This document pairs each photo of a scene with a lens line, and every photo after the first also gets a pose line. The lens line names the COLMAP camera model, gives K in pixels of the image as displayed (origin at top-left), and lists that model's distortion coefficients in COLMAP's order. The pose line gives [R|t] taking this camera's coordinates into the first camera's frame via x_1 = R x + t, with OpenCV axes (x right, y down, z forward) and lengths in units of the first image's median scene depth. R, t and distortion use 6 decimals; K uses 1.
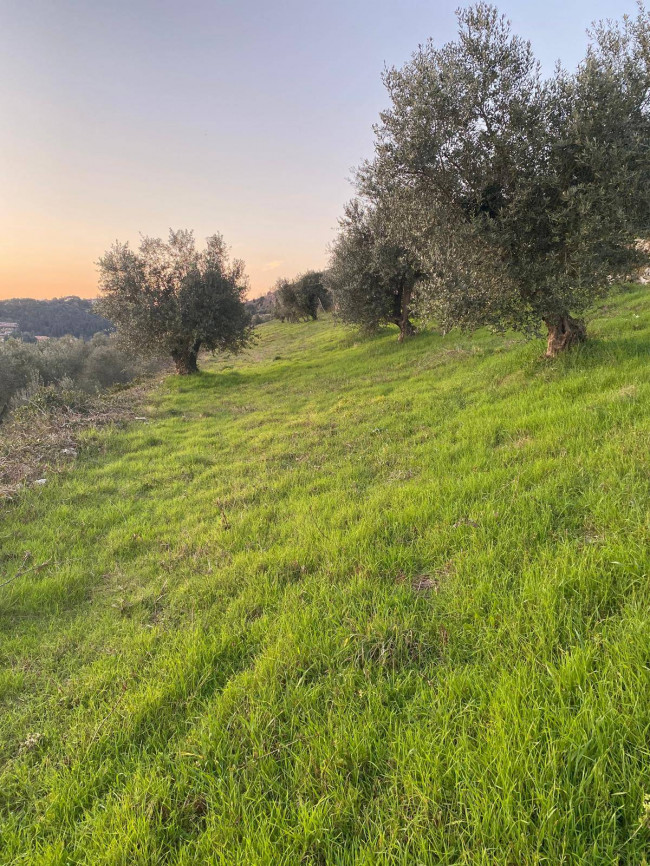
lens RADIAL K [[618.0, 0, 325.0], [0, 618.0, 433.0], [0, 0, 1]] dist [0.003100, 0.002896]
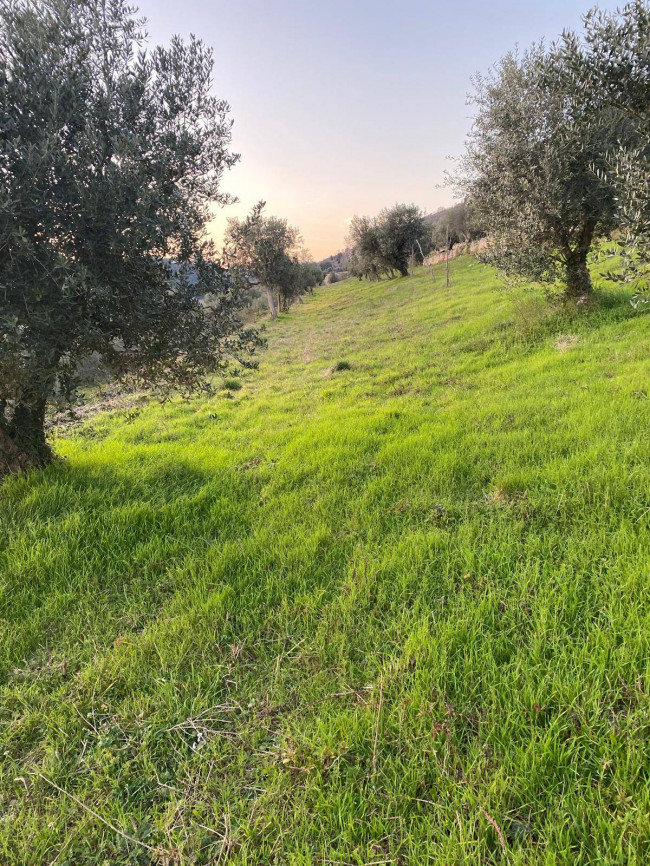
lens RADIAL K [[618.0, 0, 325.0], [0, 618.0, 433.0], [0, 0, 1]] dist [0.003100, 0.002896]
pose [[0.992303, 0.017553, -0.122582, -0.017016], [-0.009508, 0.997780, 0.065907, -0.048819], [0.123467, -0.064234, 0.990268, 0.271656]]
